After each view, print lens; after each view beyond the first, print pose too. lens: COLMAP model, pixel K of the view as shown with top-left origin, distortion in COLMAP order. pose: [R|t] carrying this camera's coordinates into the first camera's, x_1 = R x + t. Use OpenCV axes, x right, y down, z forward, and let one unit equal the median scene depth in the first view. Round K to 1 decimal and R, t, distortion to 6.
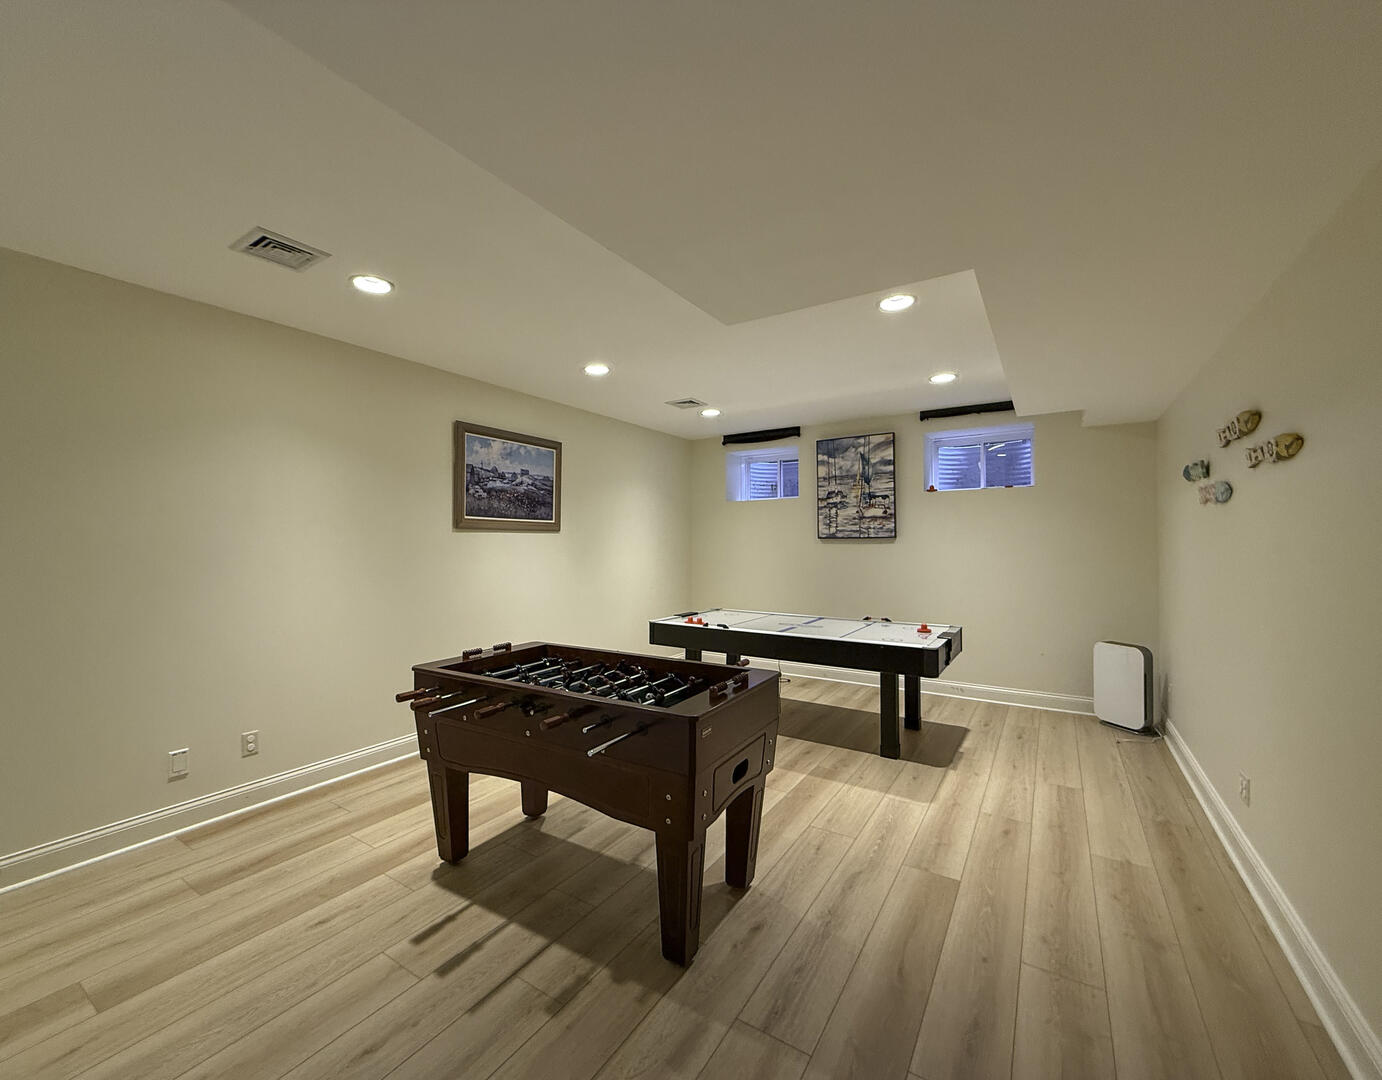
lens RADIAL K [[537.4, 0, 691.0], [0, 537.4, 540.0], [0, 0, 1]] dist [0.000001, -0.000129]
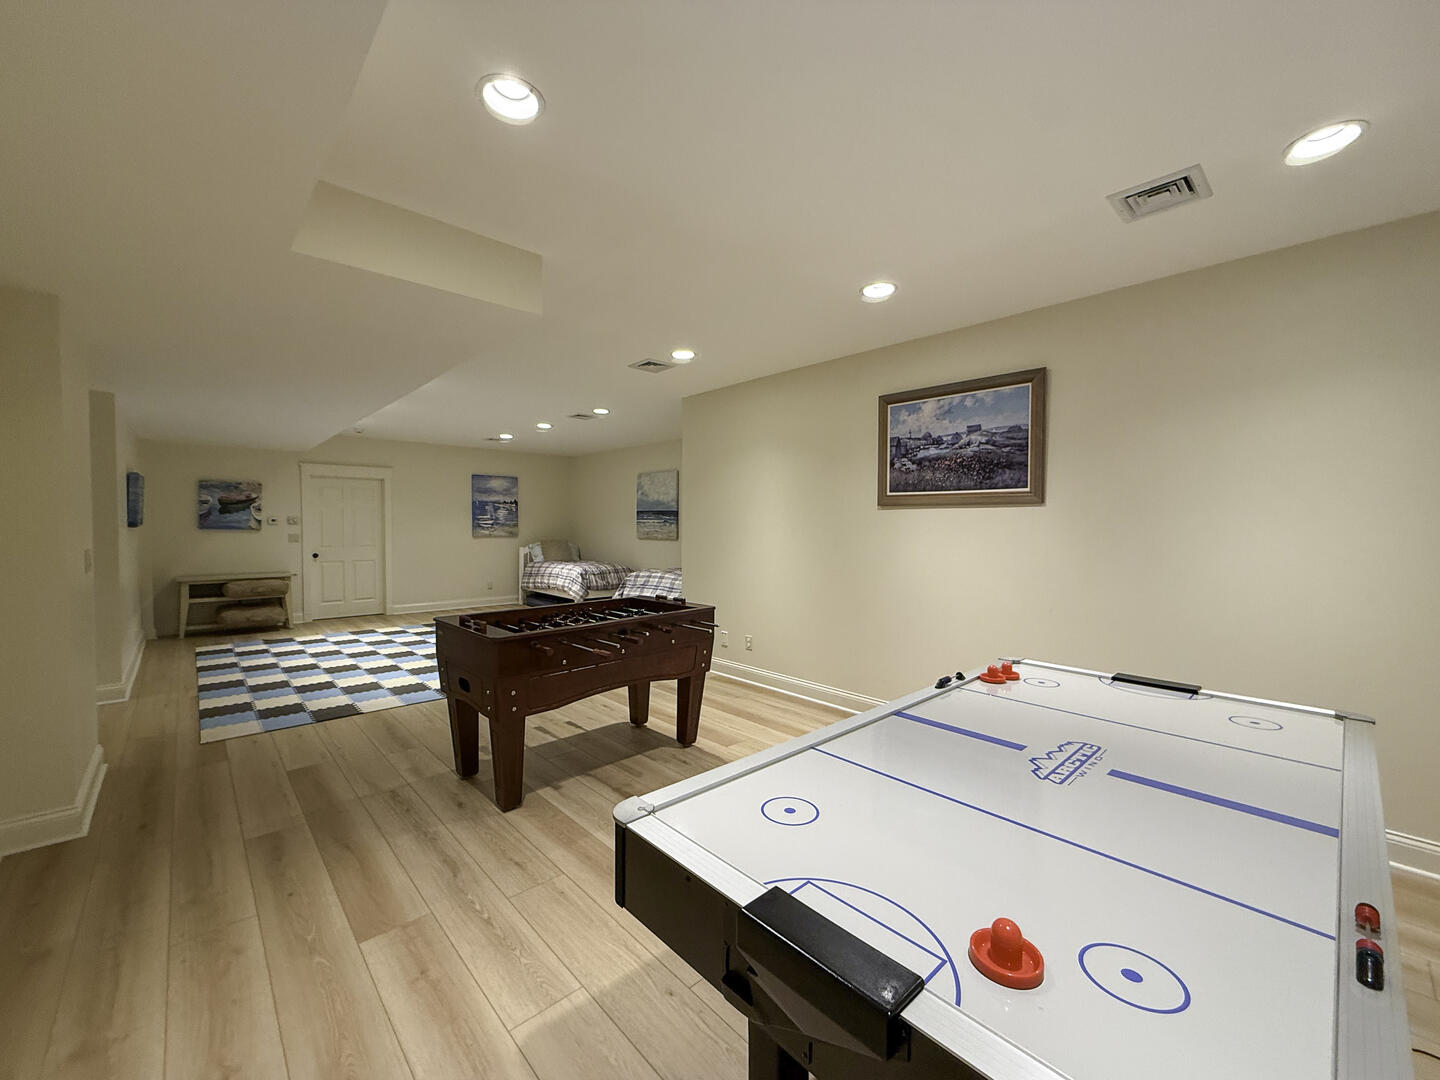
lens RADIAL K [[581.4, 0, 720.0], [0, 581.4, 540.0], [0, 0, 1]] dist [-0.002099, 0.000447]
pose [[-0.227835, 0.029307, -0.973259, 0.644165], [0.001875, 0.999558, 0.029660, 0.008242], [0.973698, 0.004932, -0.227790, 0.921892]]
